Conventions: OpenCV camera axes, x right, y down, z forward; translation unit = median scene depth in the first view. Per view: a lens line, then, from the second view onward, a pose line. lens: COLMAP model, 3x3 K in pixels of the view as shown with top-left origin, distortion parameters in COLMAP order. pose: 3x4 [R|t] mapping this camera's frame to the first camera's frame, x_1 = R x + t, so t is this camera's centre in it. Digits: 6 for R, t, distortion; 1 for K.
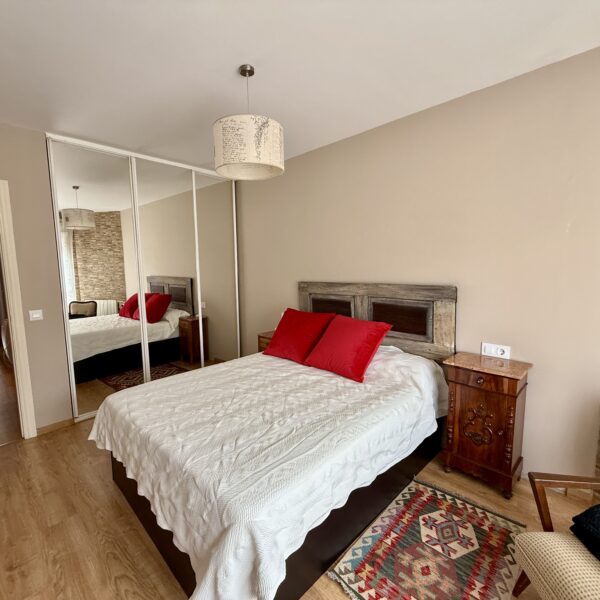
lens RADIAL K [[318.2, 0, 298.0], [0, 318.2, 300.7], [0, 0, 1]] dist [-0.000444, -0.000253]
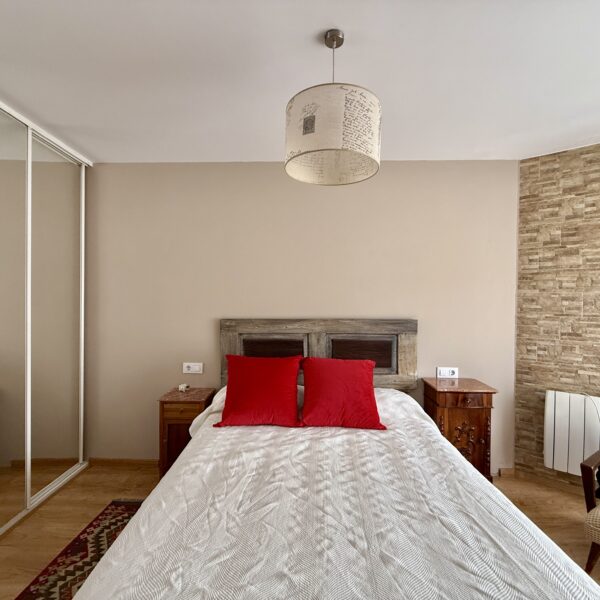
lens RADIAL K [[318.2, 0, 298.0], [0, 318.2, 300.7], [0, 0, 1]] dist [-0.000444, -0.000253]
pose [[0.725499, 0.015144, 0.688057, -0.564133], [0.057718, 0.994897, -0.082757, -0.042214], [-0.685799, 0.099754, 0.720922, 0.450769]]
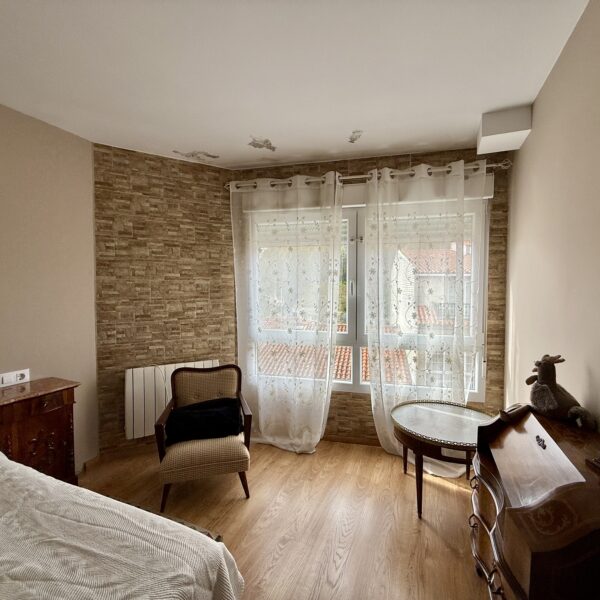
lens RADIAL K [[318.2, 0, 298.0], [0, 318.2, 300.7], [0, 0, 1]] dist [-0.000444, -0.000253]
pose [[-0.353080, -0.020897, 0.935360, -0.517665], [0.108552, 0.992084, 0.063140, -0.037280], [-0.929274, 0.123829, -0.348016, 0.466805]]
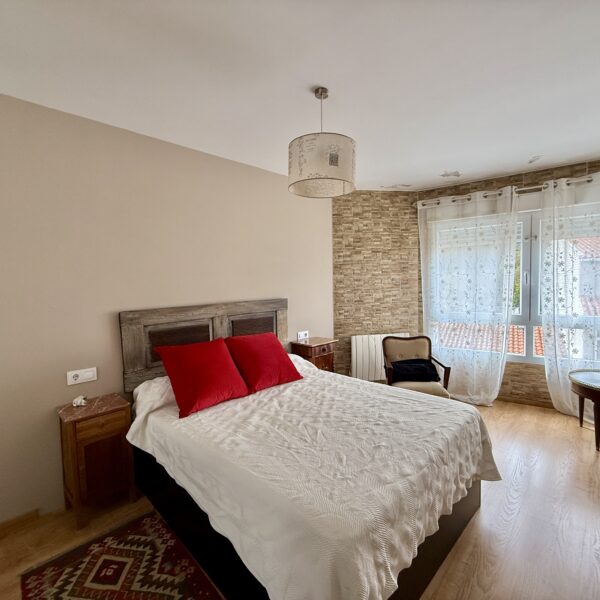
lens RADIAL K [[318.2, 0, 298.0], [0, 318.2, 300.7], [0, 0, 1]] dist [-0.000444, -0.000253]
pose [[0.005842, -0.041454, 0.999123, -0.946599], [0.135965, 0.989895, 0.040276, -0.084733], [-0.990696, 0.135611, 0.011419, 0.896146]]
